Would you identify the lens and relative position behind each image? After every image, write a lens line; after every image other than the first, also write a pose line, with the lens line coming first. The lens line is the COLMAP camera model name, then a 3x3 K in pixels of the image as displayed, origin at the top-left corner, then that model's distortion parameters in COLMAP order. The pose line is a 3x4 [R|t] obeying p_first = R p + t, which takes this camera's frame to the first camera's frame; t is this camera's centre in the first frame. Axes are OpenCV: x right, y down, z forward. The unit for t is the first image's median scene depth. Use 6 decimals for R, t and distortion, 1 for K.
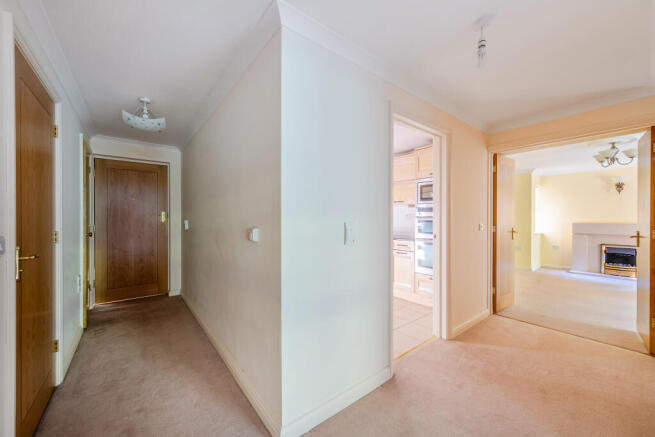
lens RADIAL K [[240.8, 0, 325.6], [0, 240.8, 219.4], [0, 0, 1]] dist [-0.001173, -0.000099]
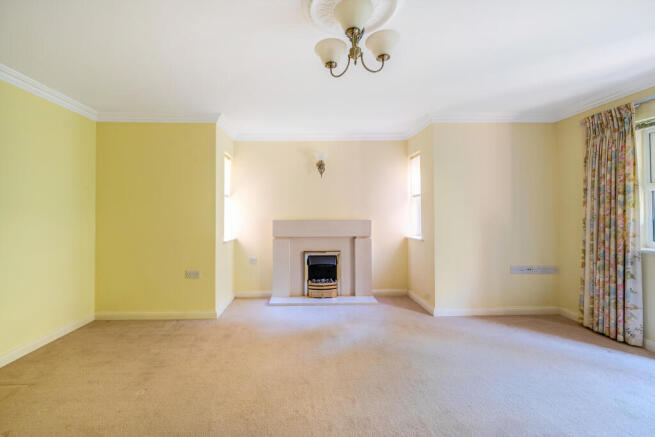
lens RADIAL K [[274.2, 0, 312.7], [0, 274.2, 210.6], [0, 0, 1]] dist [0.000327, -0.000029]
pose [[0.580601, 0.004272, 0.814177, 0.494404], [0.005070, 0.999948, -0.008862, -0.002199], [-0.814172, 0.009273, 0.580549, 0.490267]]
